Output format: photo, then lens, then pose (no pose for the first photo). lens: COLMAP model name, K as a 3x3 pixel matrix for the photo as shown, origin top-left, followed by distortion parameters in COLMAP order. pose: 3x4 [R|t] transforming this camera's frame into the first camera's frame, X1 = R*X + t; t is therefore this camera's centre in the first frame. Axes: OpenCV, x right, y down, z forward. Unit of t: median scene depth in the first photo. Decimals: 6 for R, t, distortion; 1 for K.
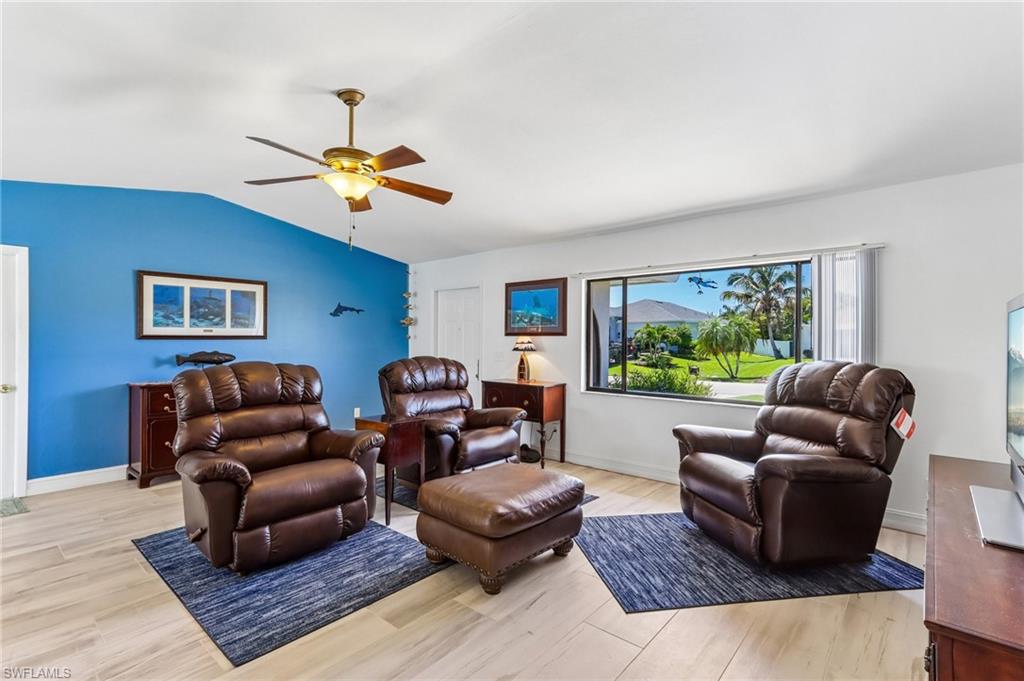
lens RADIAL K [[482.2, 0, 497.2], [0, 482.2, 325.6], [0, 0, 1]] dist [-0.009435, 0.002677]
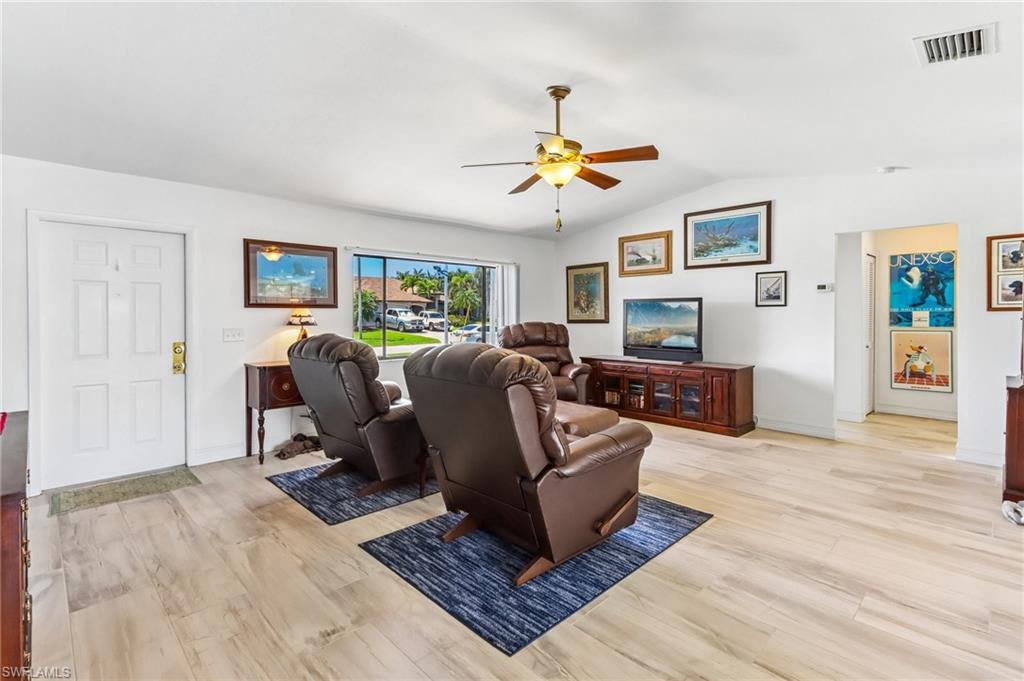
lens RADIAL K [[482.2, 0, 510.7], [0, 482.2, 325.2], [0, 0, 1]] dist [-0.009435, 0.002677]
pose [[0.076695, -0.033358, 0.996496, -0.864669], [-0.025779, 0.999040, 0.035428, 0.013326], [-0.996721, -0.028405, 0.075762, 0.622880]]
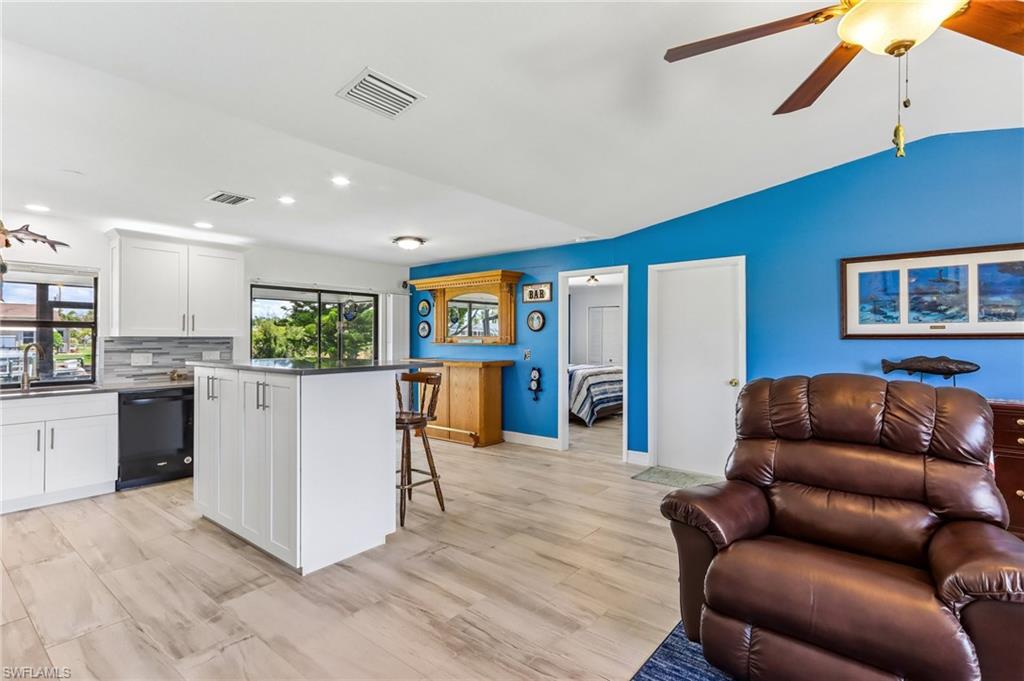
lens RADIAL K [[482.2, 0, 511.5], [0, 482.2, 345.7], [0, 0, 1]] dist [-0.009435, 0.002677]
pose [[0.048206, 0.009378, -0.998793, 0.081246], [0.030802, 0.999466, 0.010871, 0.011792], [0.998362, -0.031289, 0.047891, 0.356937]]
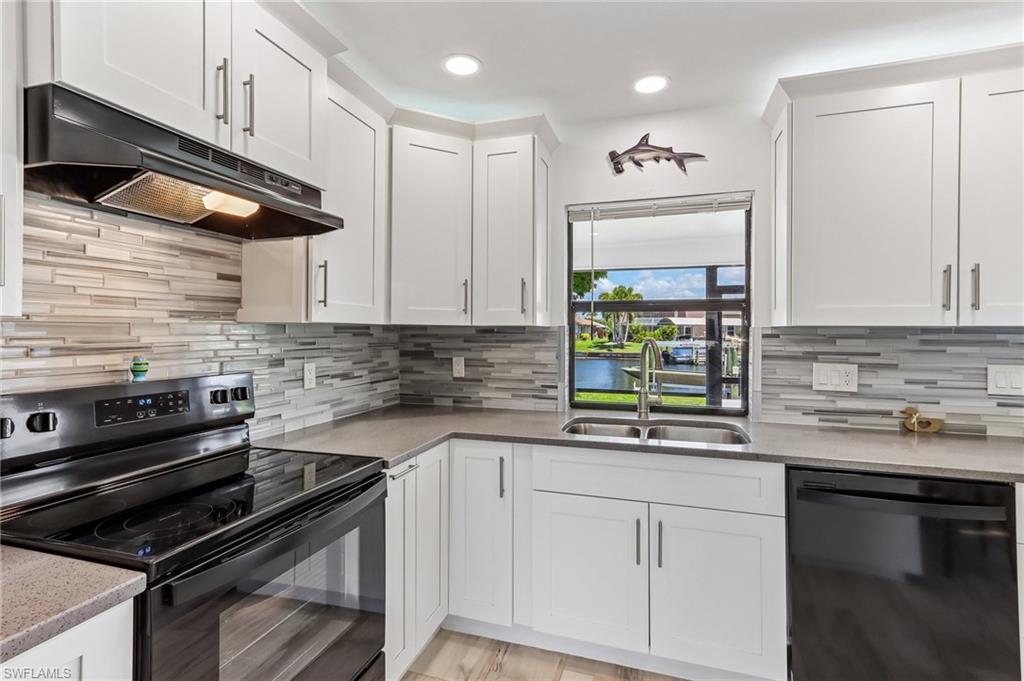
lens RADIAL K [[482.2, 0, 509.6], [0, 482.2, 322.3], [0, 0, 1]] dist [-0.009435, 0.002677]
pose [[-0.921468, -0.012697, -0.388248, -0.489204], [0.006393, 0.998835, -0.047839, -0.004142], [0.388403, -0.046564, -0.920313, -0.060255]]
